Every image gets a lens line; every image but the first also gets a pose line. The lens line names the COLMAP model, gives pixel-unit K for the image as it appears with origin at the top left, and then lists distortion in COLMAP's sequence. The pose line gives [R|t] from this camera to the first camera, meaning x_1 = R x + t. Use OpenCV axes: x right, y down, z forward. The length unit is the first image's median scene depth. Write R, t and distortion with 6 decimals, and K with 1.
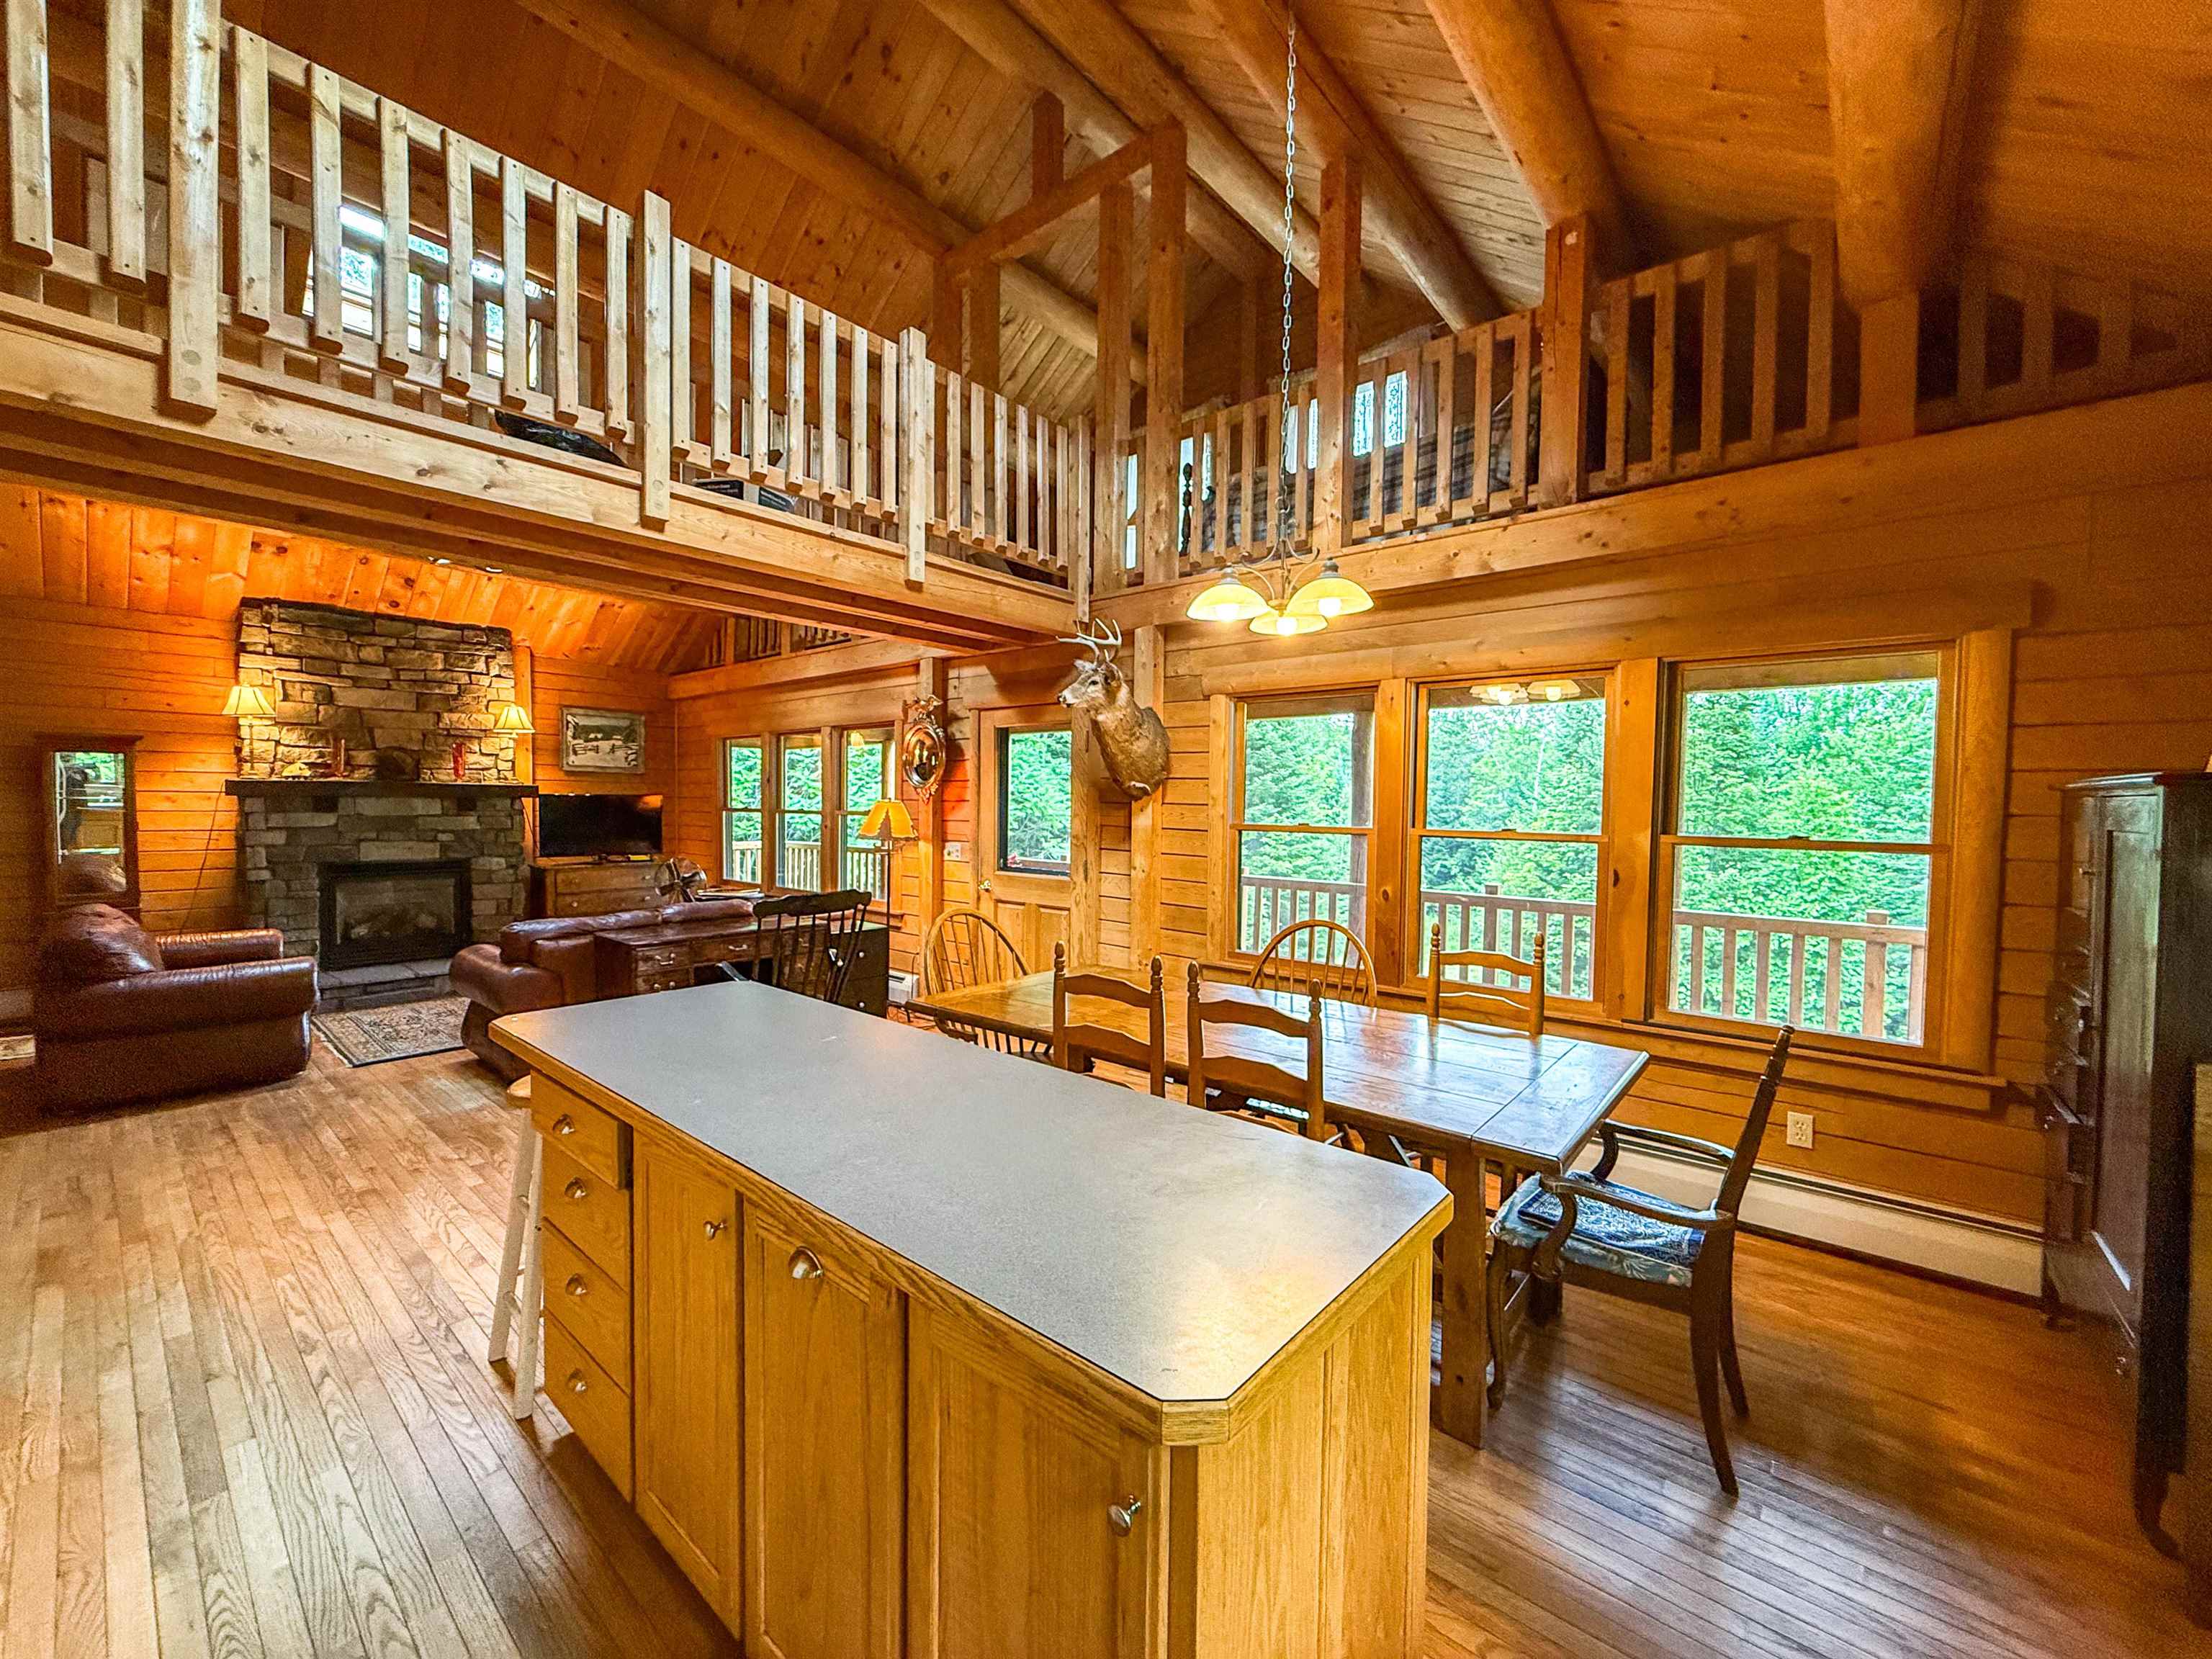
lens RADIAL K [[888.6, 0, 1106.0], [0, 888.6, 829.5], [0, 0, 1]] dist [0.000586, 0.000034]
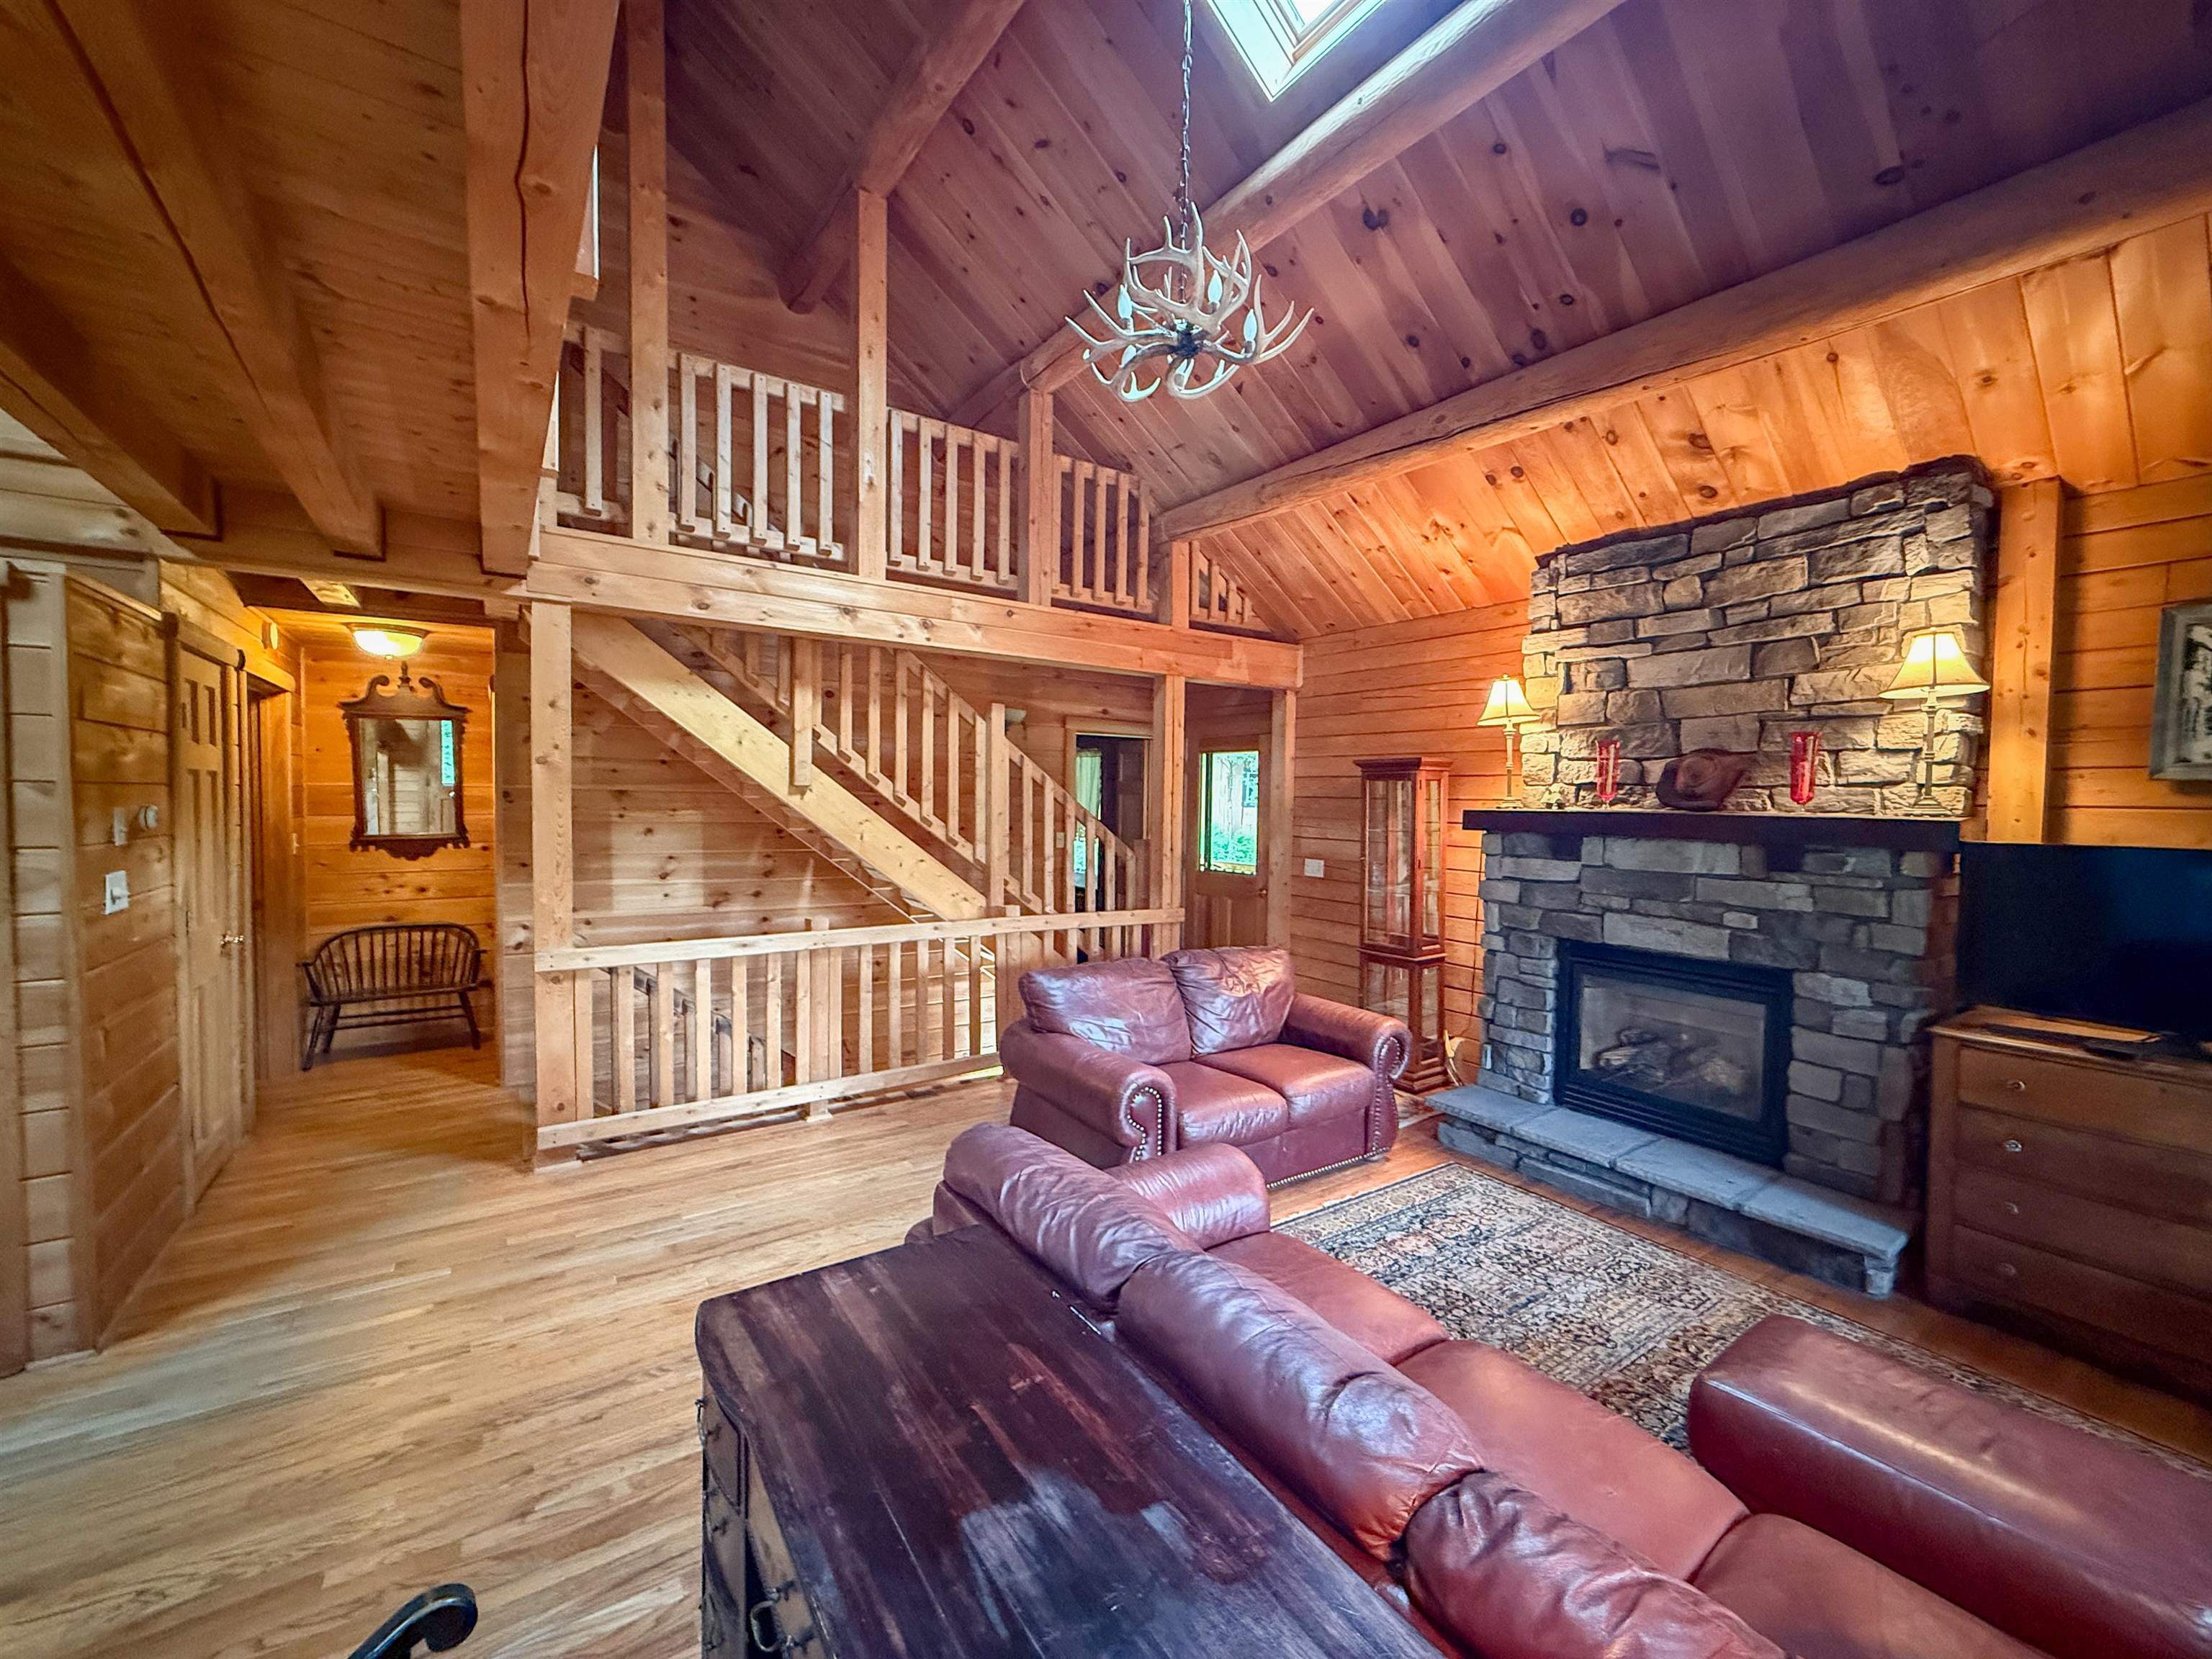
lens RADIAL K [[888.6, 0, 1106.0], [0, 888.6, 829.5], [0, 0, 1]] dist [0.000586, 0.000034]
pose [[-0.264937, 0.016832, -0.964119, -0.161819], [-0.050610, 0.998227, 0.031335, -0.041262], [0.962937, 0.057096, -0.263616, 0.793652]]
